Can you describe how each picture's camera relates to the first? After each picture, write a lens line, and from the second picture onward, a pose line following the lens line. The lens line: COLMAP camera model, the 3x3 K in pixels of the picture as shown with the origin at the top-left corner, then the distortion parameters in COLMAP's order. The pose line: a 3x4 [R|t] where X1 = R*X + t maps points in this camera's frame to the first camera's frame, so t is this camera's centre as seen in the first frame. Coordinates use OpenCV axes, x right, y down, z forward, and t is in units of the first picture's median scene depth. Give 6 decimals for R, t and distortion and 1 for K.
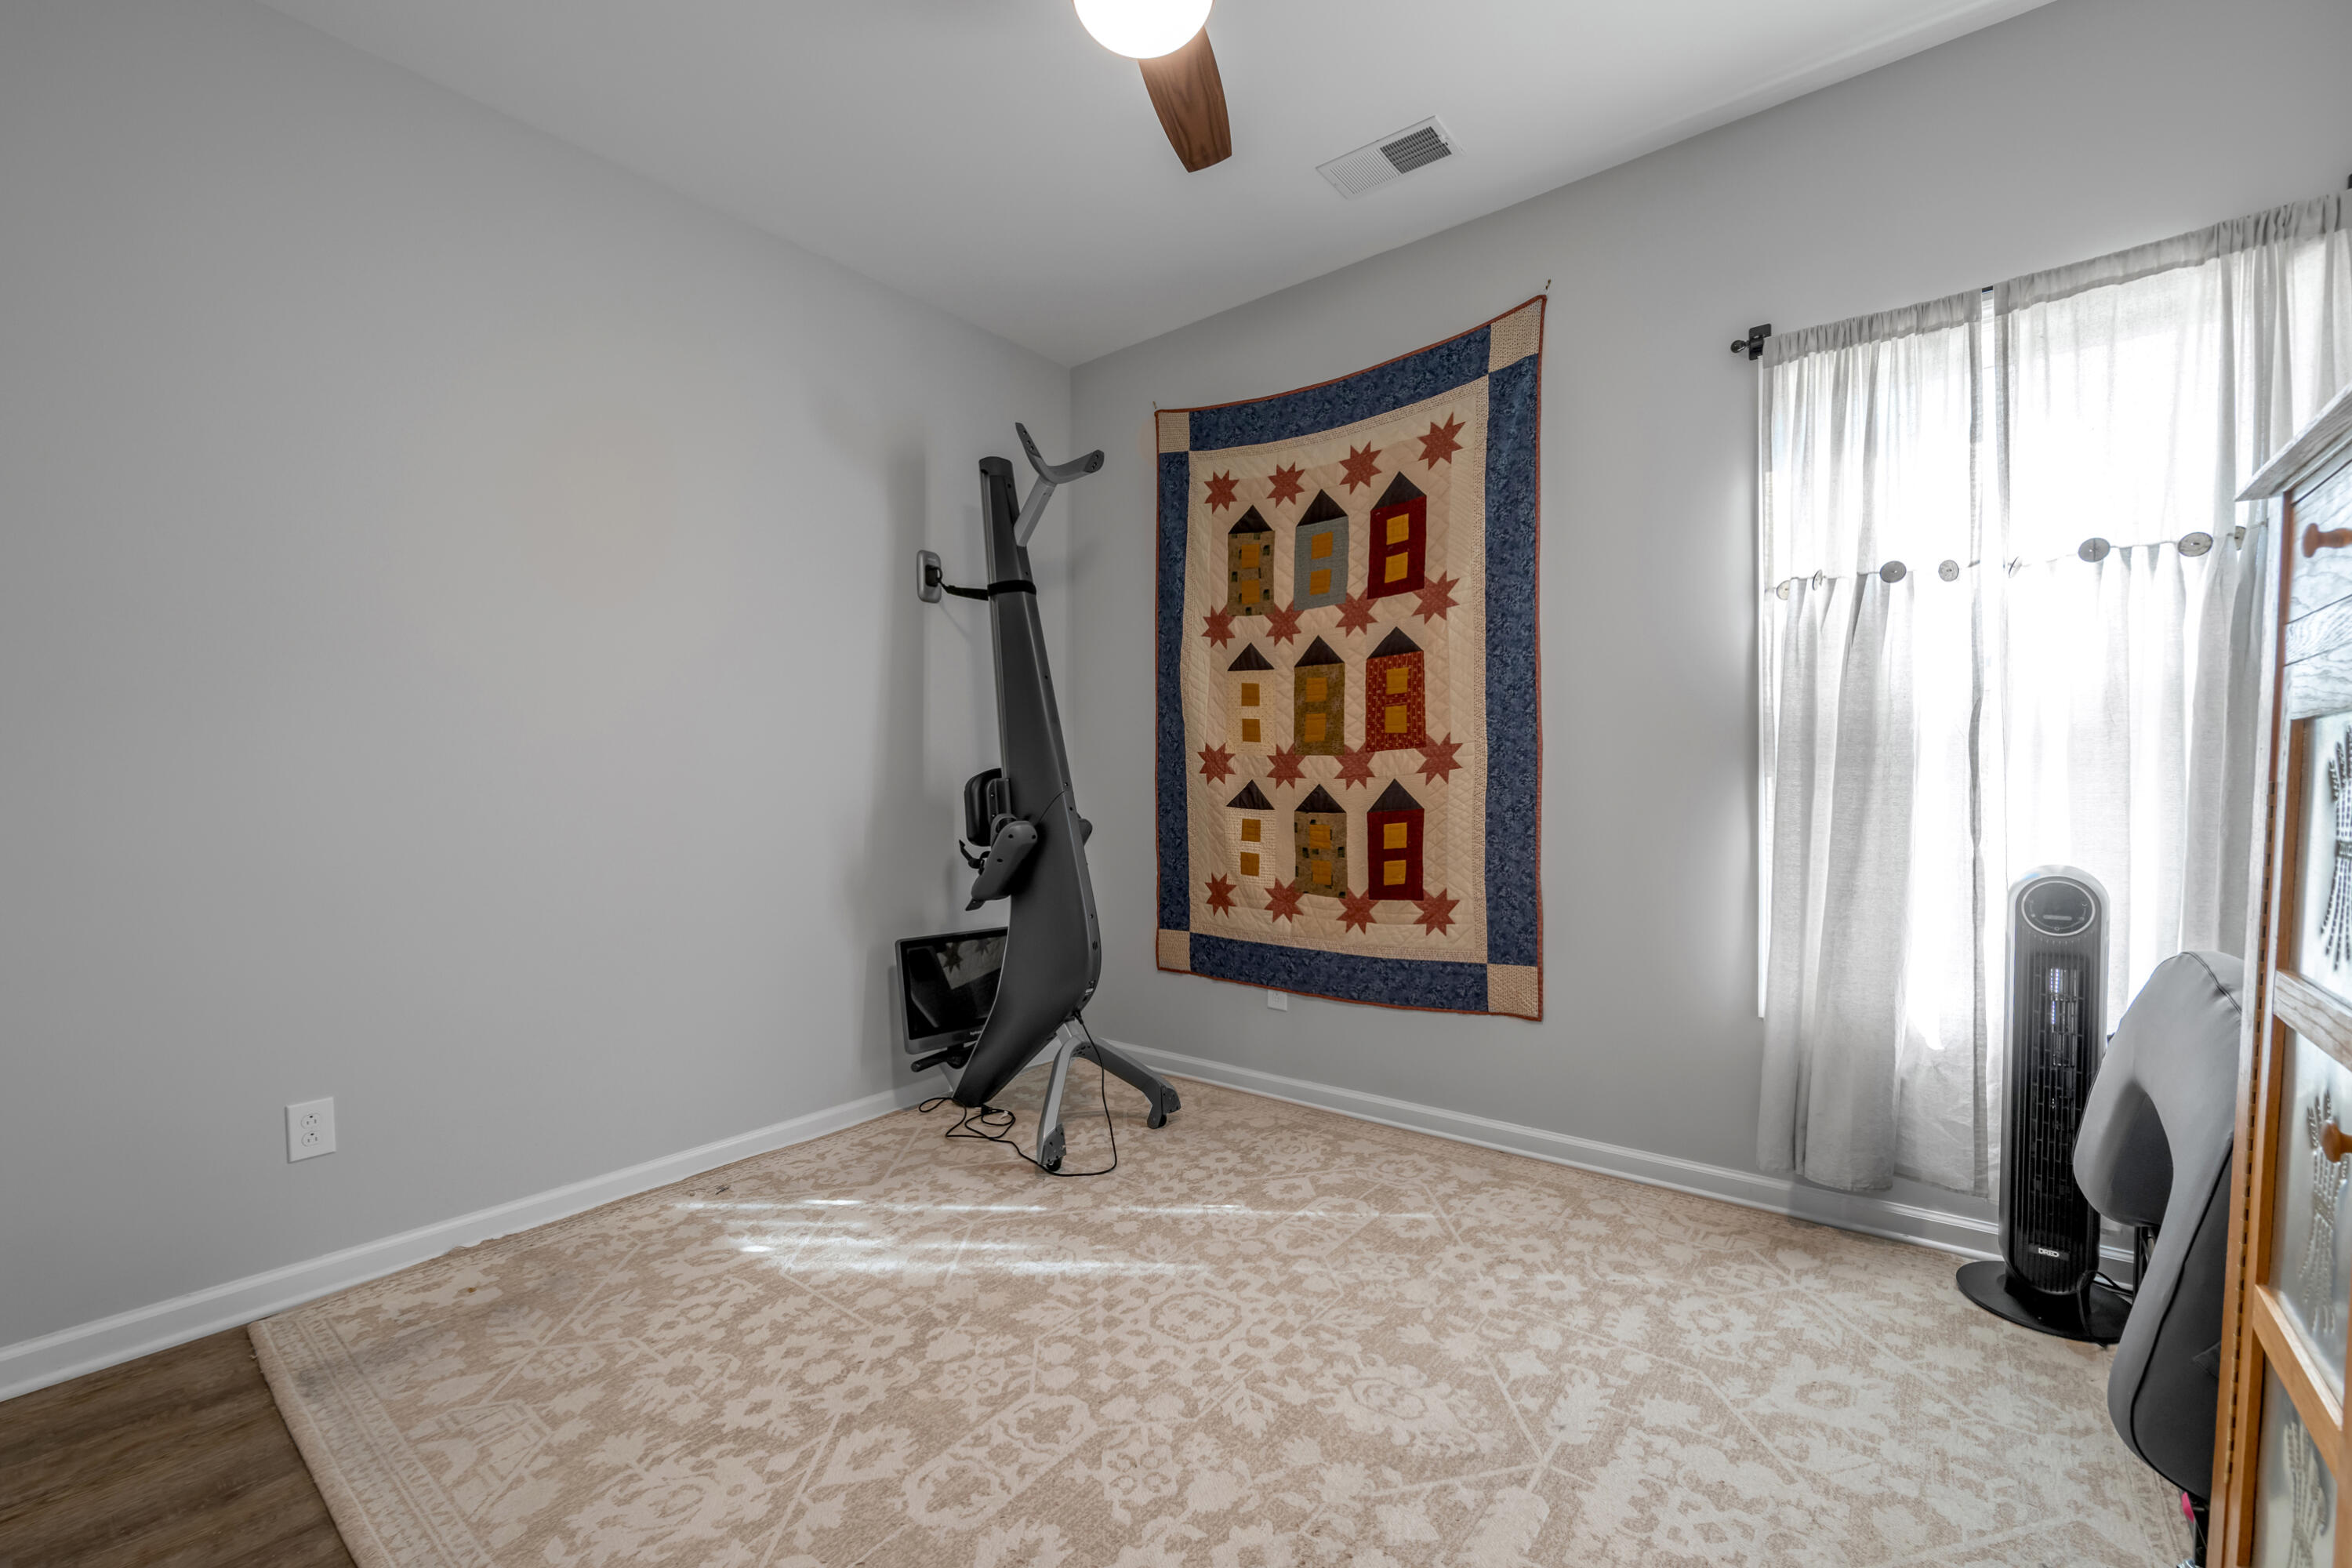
lens RADIAL K [[965.0, 0, 1193.4], [0, 965.0, 787.7], [0, 0, 1]] dist [-0.004402, -0.000106]
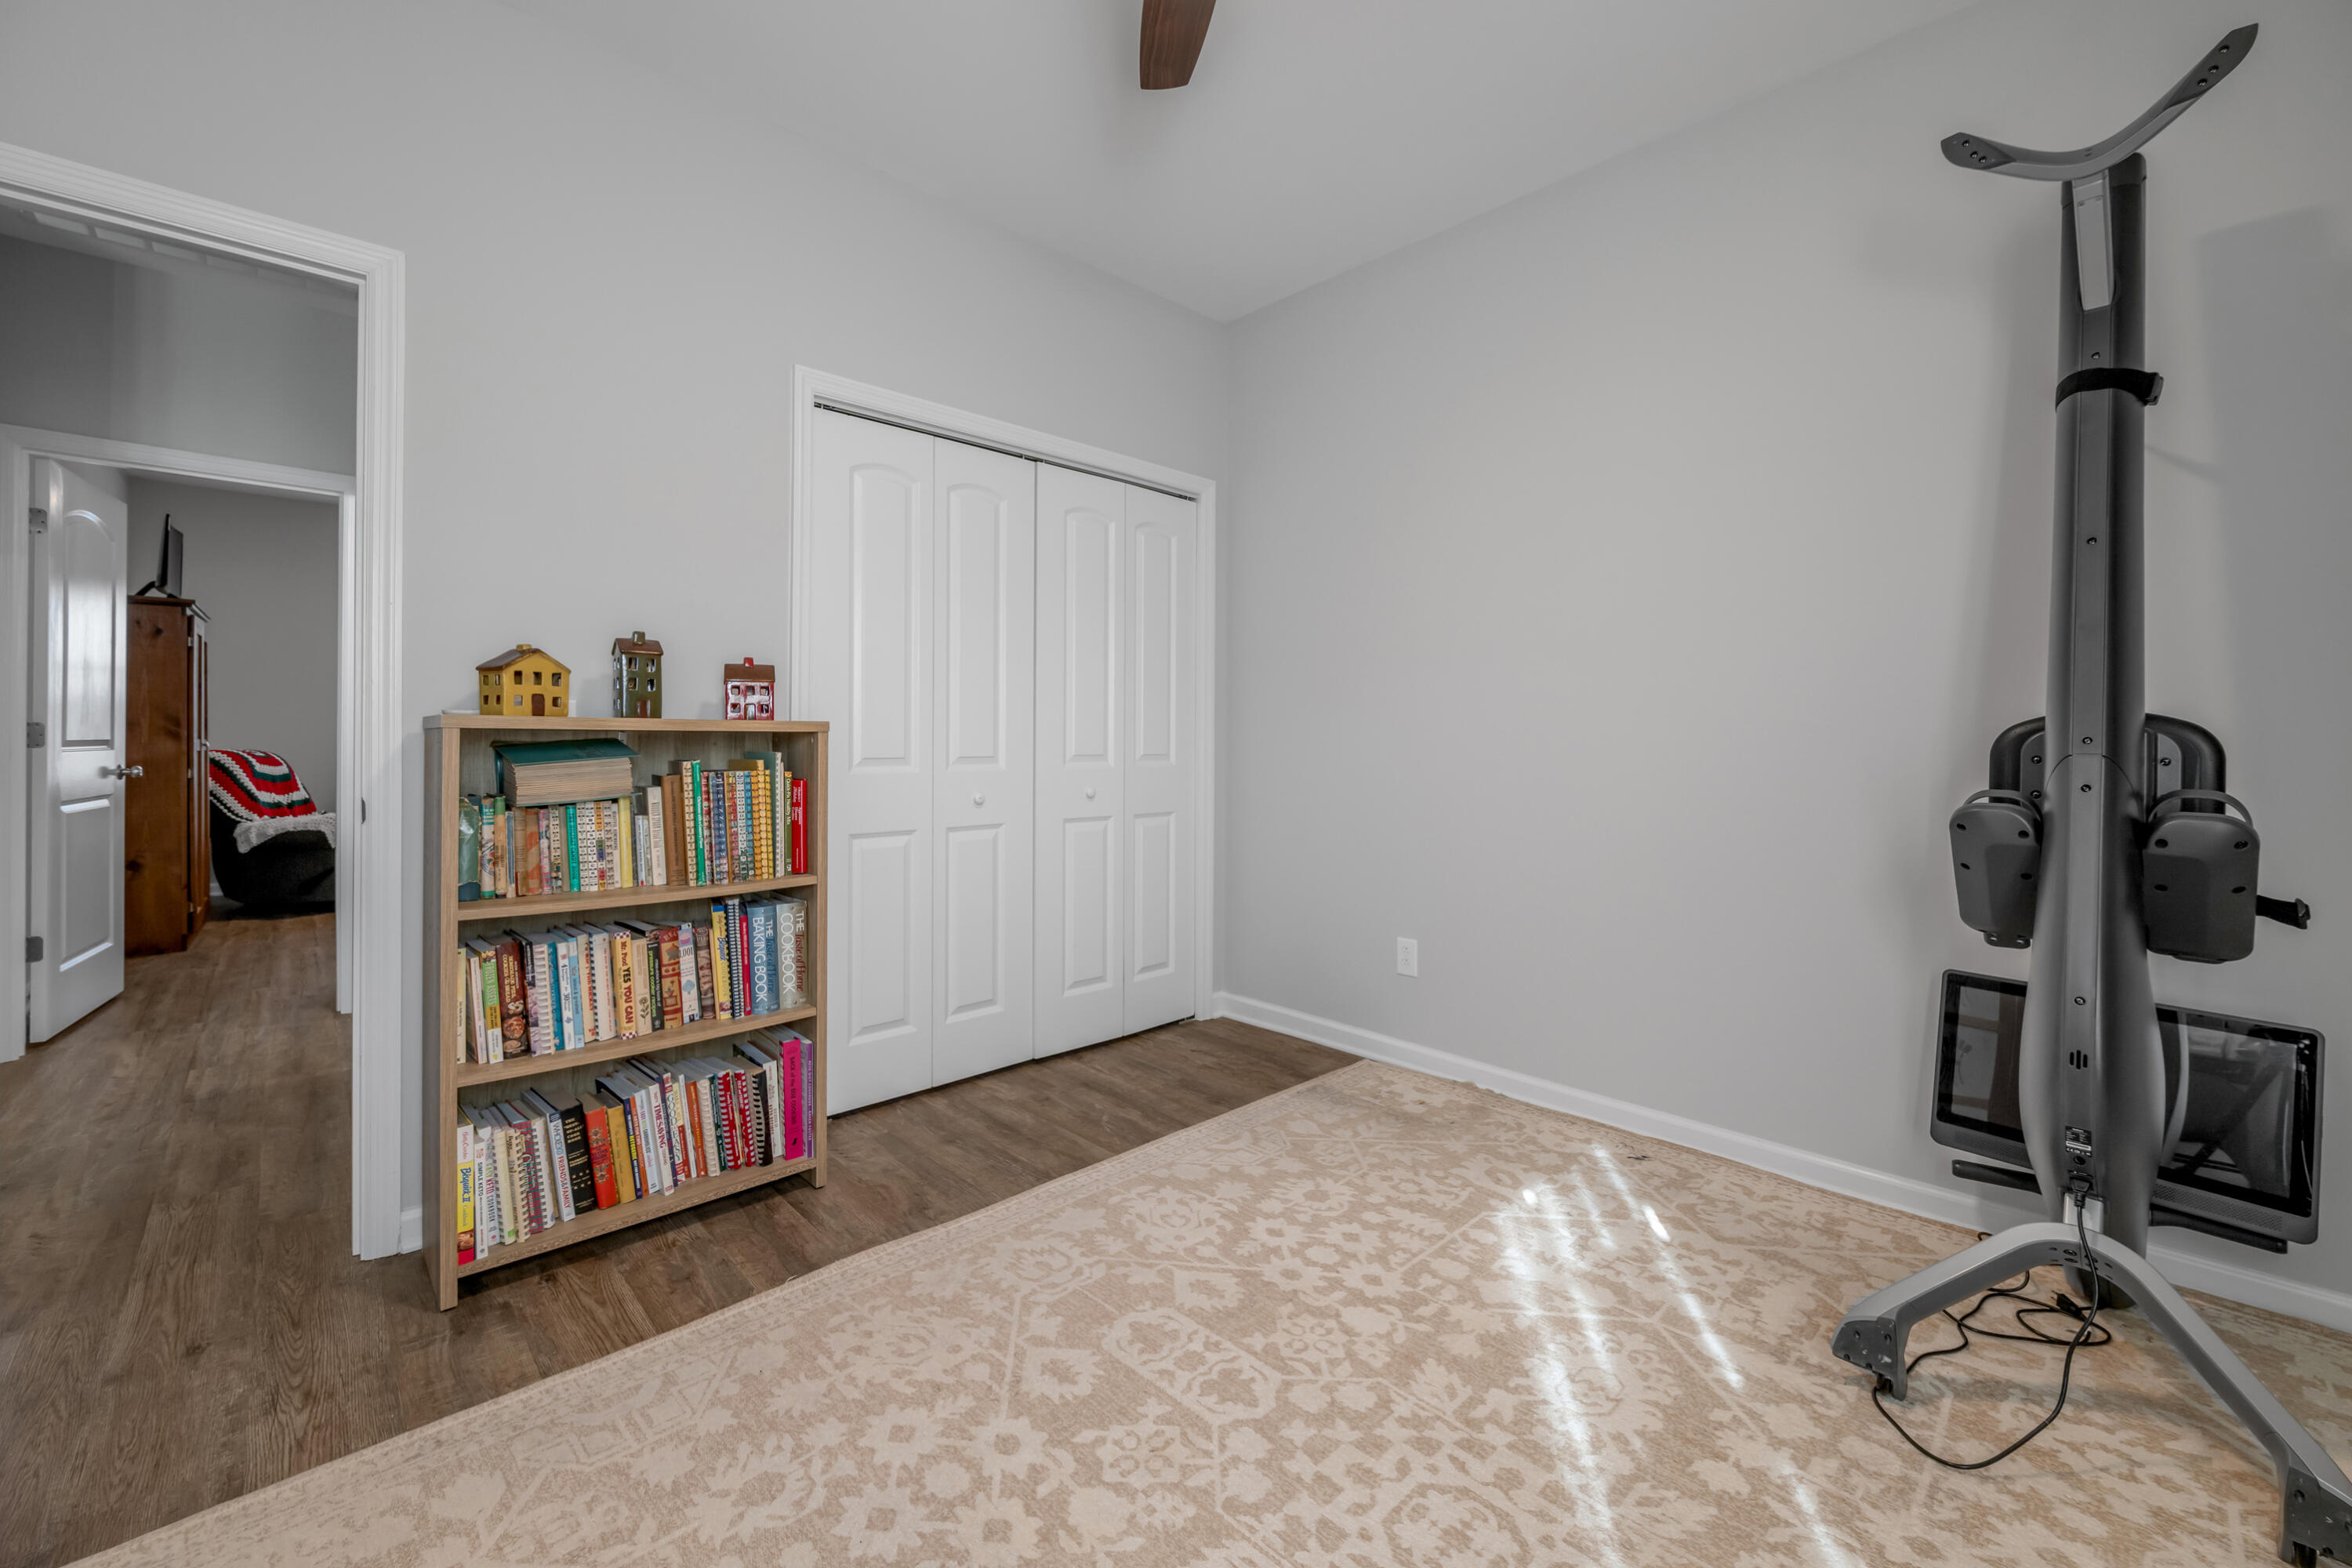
lens RADIAL K [[974.4, 0, 1224.8], [0, 974.4, 741.0], [0, 0, 1]] dist [-0.002236, -0.000057]
pose [[-0.123935, 0.011658, -0.992222, 0.620412], [-0.011687, 0.999844, 0.013208, -0.009673], [0.992222, 0.013233, -0.123779, 0.831857]]
